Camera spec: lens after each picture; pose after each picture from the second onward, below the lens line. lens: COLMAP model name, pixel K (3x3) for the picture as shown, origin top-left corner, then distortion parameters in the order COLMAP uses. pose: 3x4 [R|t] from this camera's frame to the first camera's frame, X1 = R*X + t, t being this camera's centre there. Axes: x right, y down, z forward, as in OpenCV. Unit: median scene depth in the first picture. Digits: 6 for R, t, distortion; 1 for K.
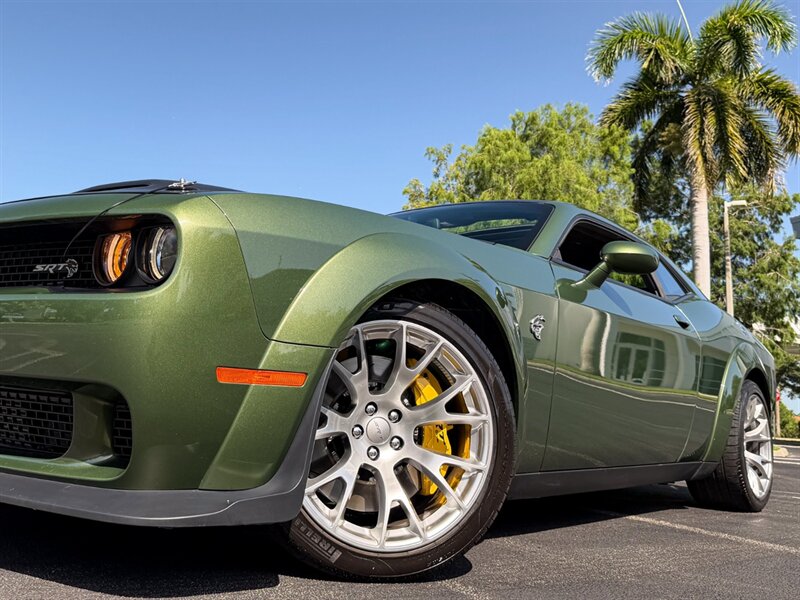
lens RADIAL K [[771.0, 0, 407.5], [0, 771.0, 223.7], [0, 0, 1]] dist [0.172698, -0.382433]
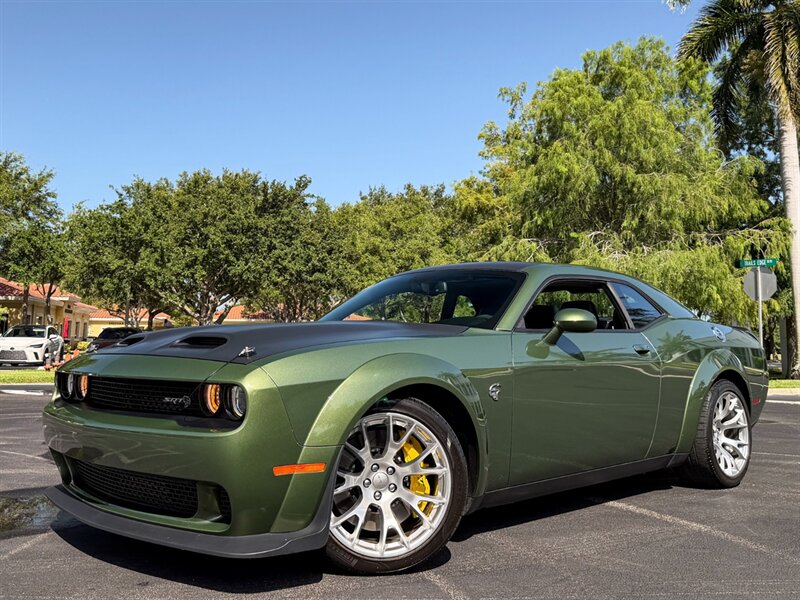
lens RADIAL K [[786.2, 0, 423.8], [0, 786.2, 233.5], [0, 0, 1]] dist [0.175136, -0.370492]
pose [[0.994164, -0.074097, -0.078410, 0.215891], [0.079331, 0.994668, 0.065893, -0.338303], [0.073109, -0.071728, 0.994741, -0.580215]]
